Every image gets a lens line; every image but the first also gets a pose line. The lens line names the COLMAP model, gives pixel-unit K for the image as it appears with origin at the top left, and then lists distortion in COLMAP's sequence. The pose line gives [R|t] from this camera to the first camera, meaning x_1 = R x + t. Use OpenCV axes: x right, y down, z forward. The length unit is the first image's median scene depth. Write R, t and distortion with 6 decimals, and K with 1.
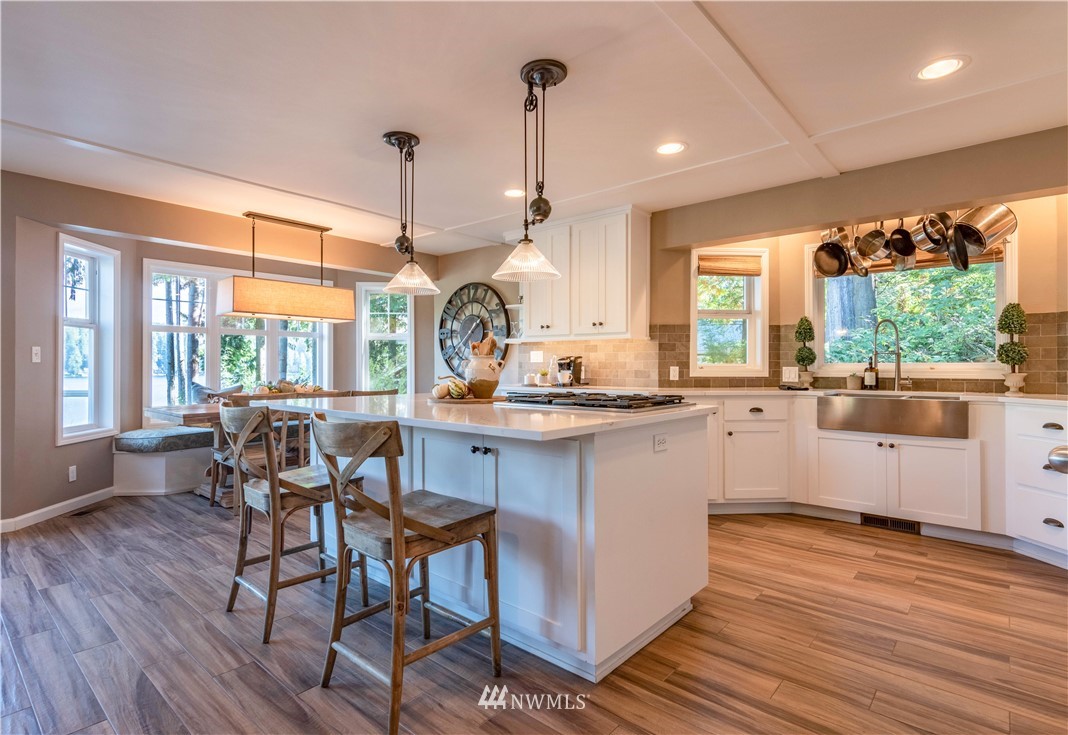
lens RADIAL K [[536.9, 0, 524.3], [0, 536.9, 363.4], [0, 0, 1]] dist [0.011554, 0.001531]
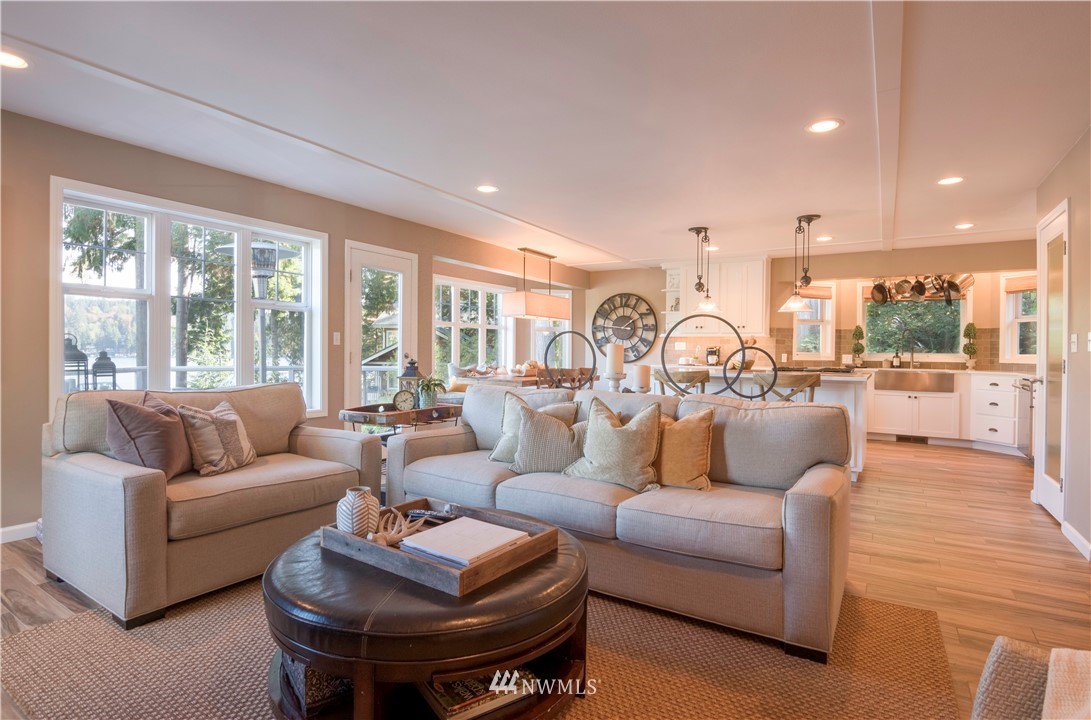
lens RADIAL K [[536.8, 0, 552.9], [0, 536.8, 358.2], [0, 0, 1]] dist [-0.001666, -0.002297]
pose [[0.986235, 0.007910, 0.165160, -0.759153], [-0.011255, 0.999750, 0.019328, -0.005255], [-0.164966, -0.020921, 0.986077, -0.547380]]
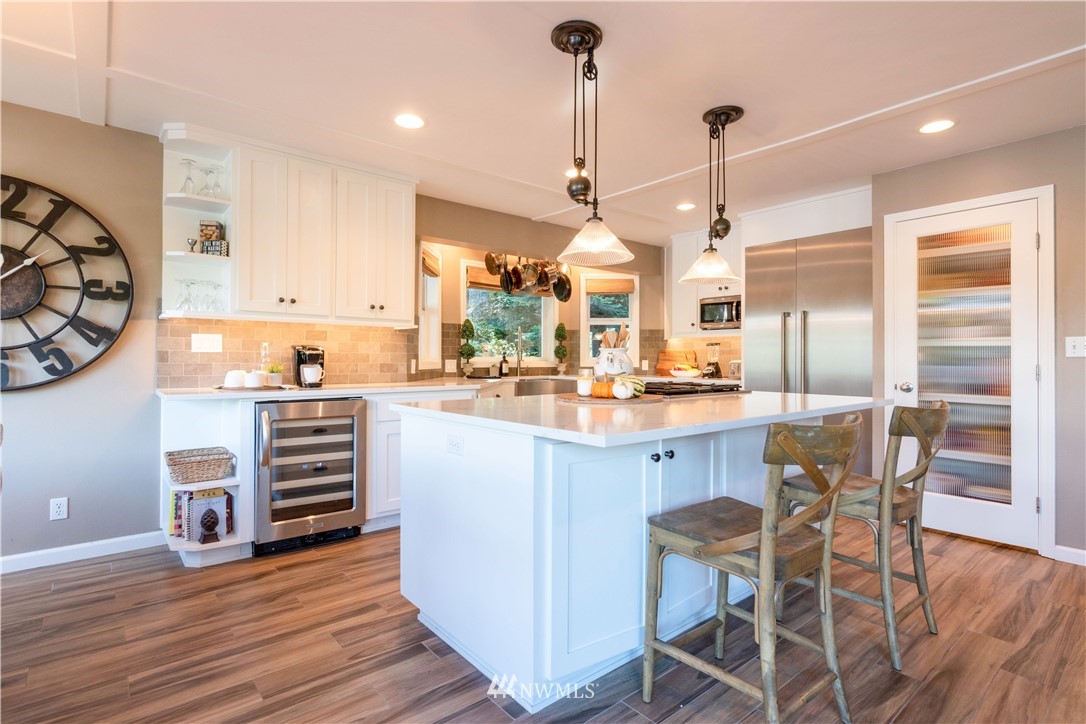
lens RADIAL K [[534.4, 0, 537.5], [0, 534.4, 355.9], [0, 0, 1]] dist [-0.001666, -0.002297]
pose [[0.156813, 0.005504, 0.987613, -0.690294], [-0.007414, 0.999963, -0.004396, 0.002444], [-0.987601, -0.006632, 0.156848, 0.703575]]
